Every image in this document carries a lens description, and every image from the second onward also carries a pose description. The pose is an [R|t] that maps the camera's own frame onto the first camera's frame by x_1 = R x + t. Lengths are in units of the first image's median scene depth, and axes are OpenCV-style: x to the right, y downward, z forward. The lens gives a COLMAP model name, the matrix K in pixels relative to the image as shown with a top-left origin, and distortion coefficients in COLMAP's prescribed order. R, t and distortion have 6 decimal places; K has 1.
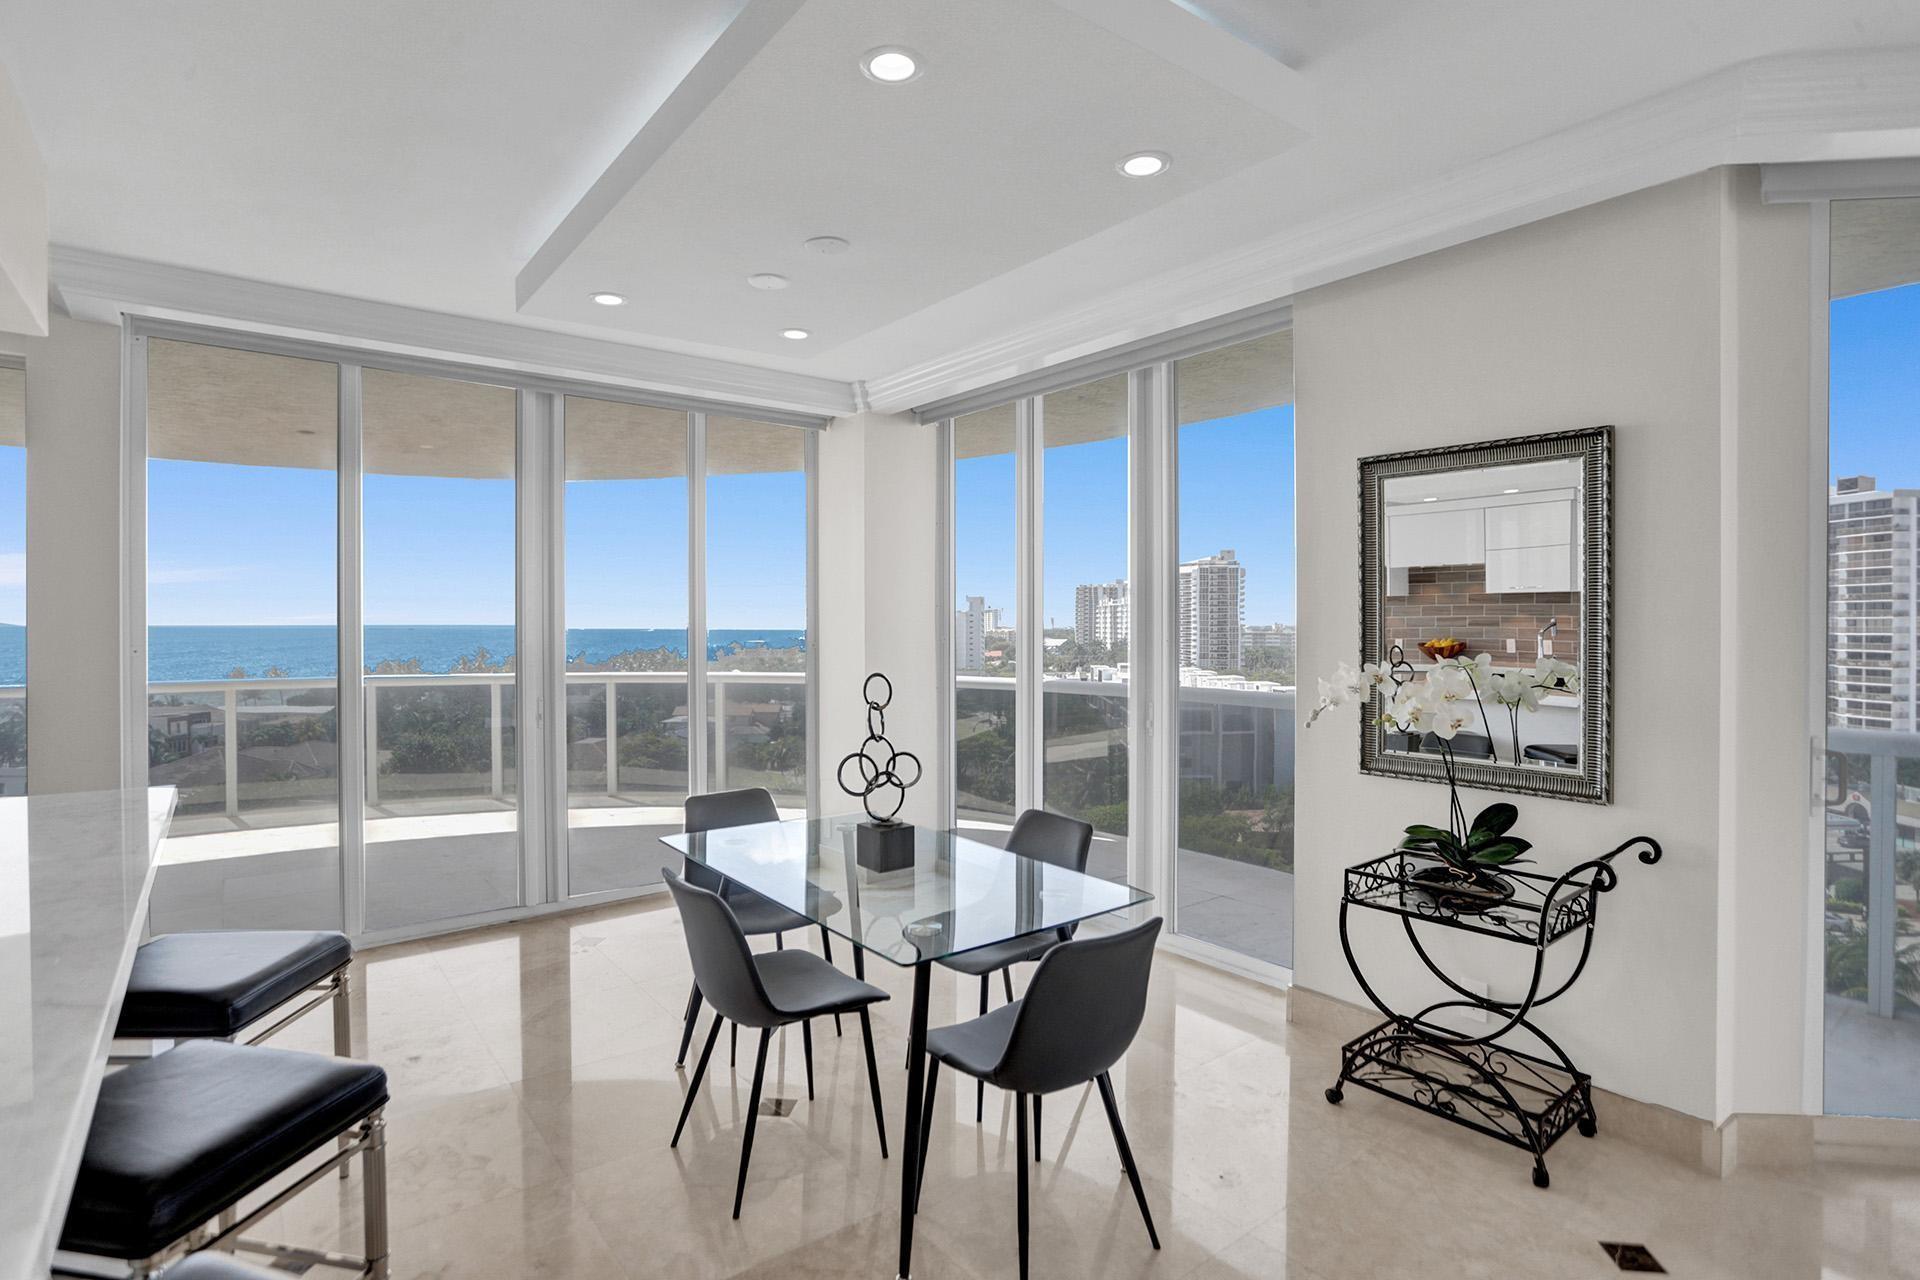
lens RADIAL K [[978.5, 0, 905.3], [0, 978.5, 635.0], [0, 0, 1]] dist [-0.002095, 0.000096]
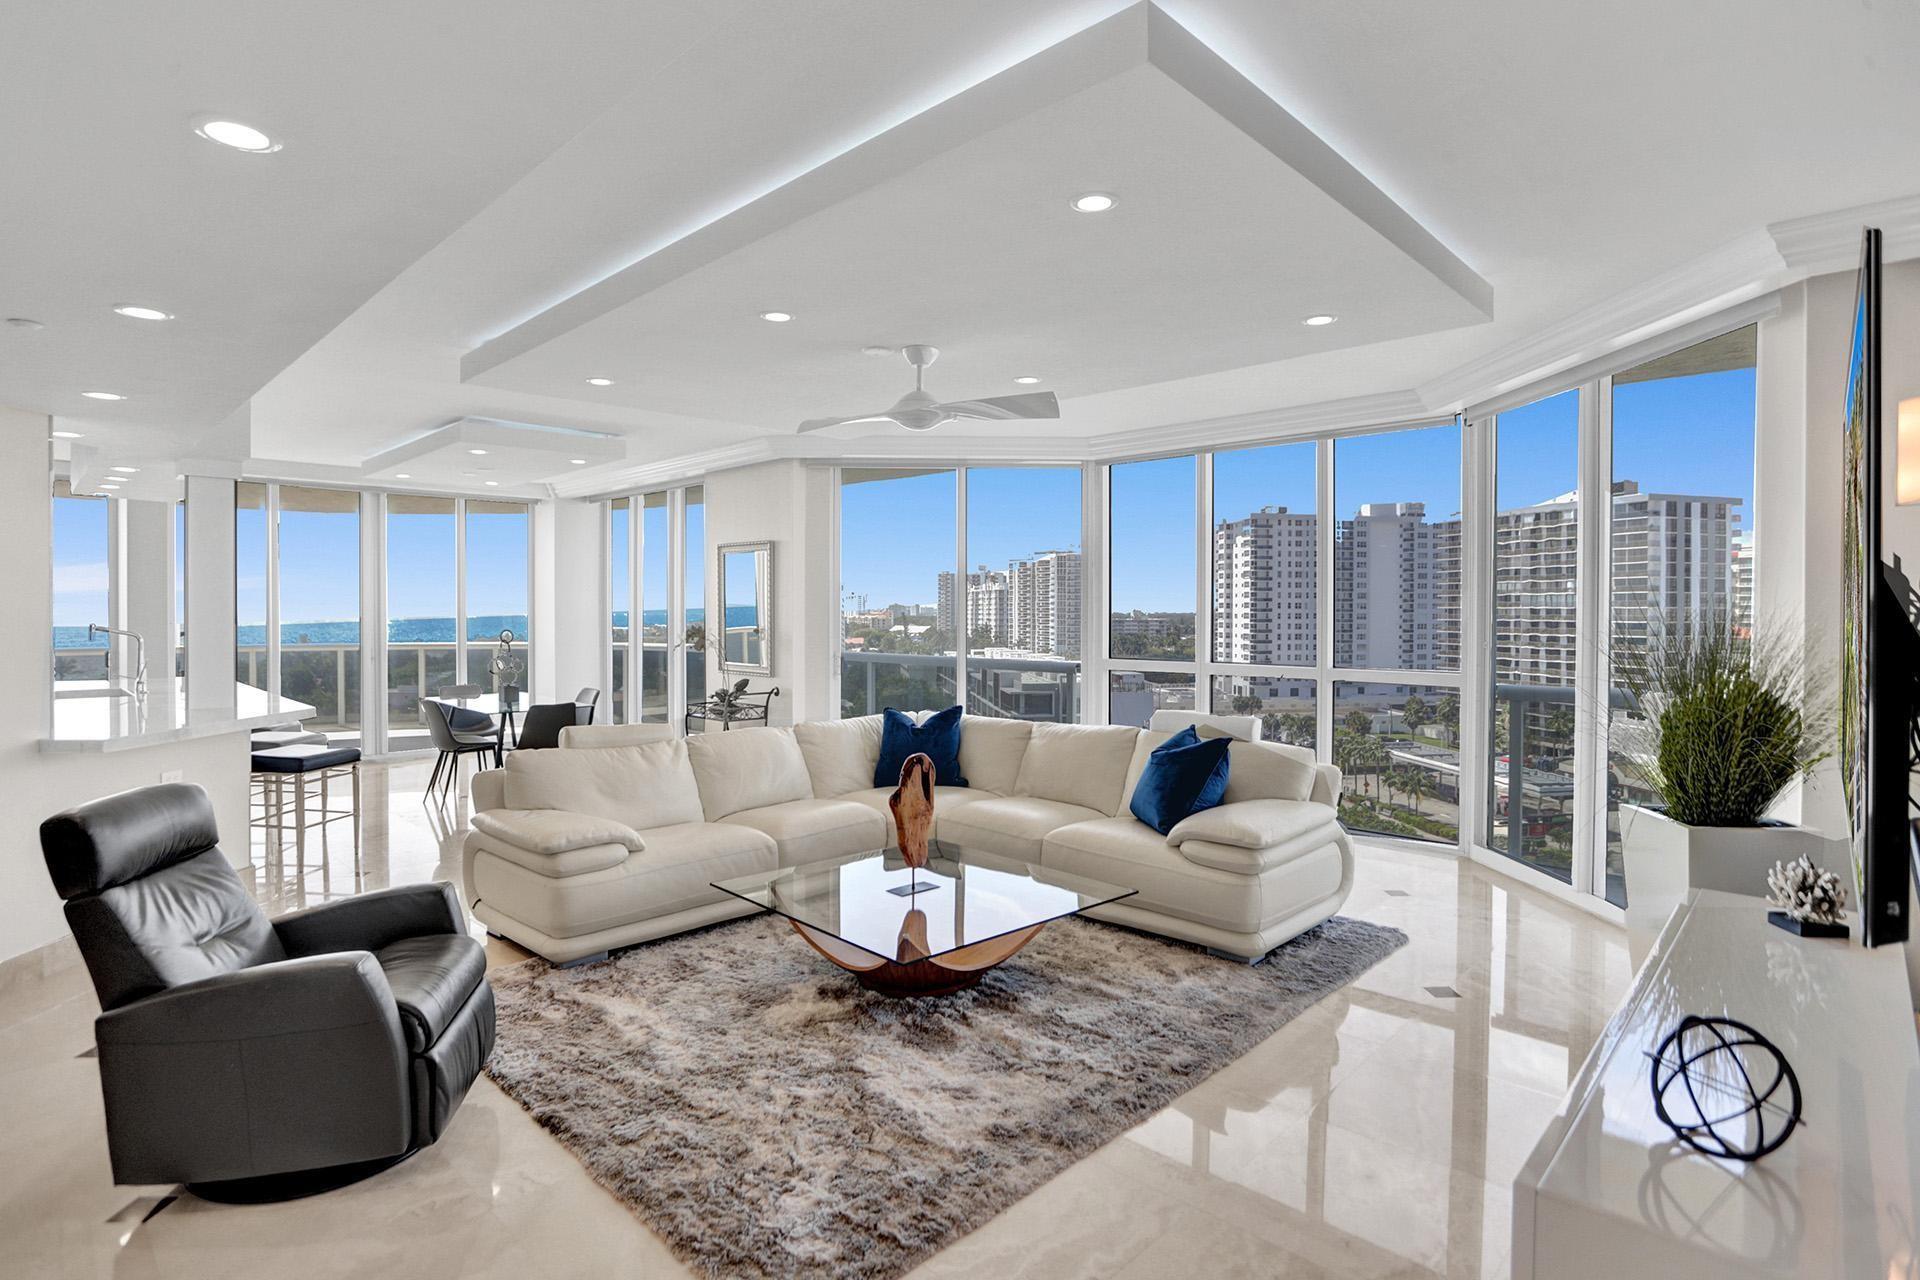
lens RADIAL K [[978.5, 0, 905.3], [0, 978.5, 635.0], [0, 0, 1]] dist [-0.002095, 0.000096]
pose [[0.990183, -0.001102, 0.139773, 0.356075], [-0.000801, 0.999908, 0.013561, 0.006548], [-0.139775, -0.013539, 0.990091, -0.922205]]
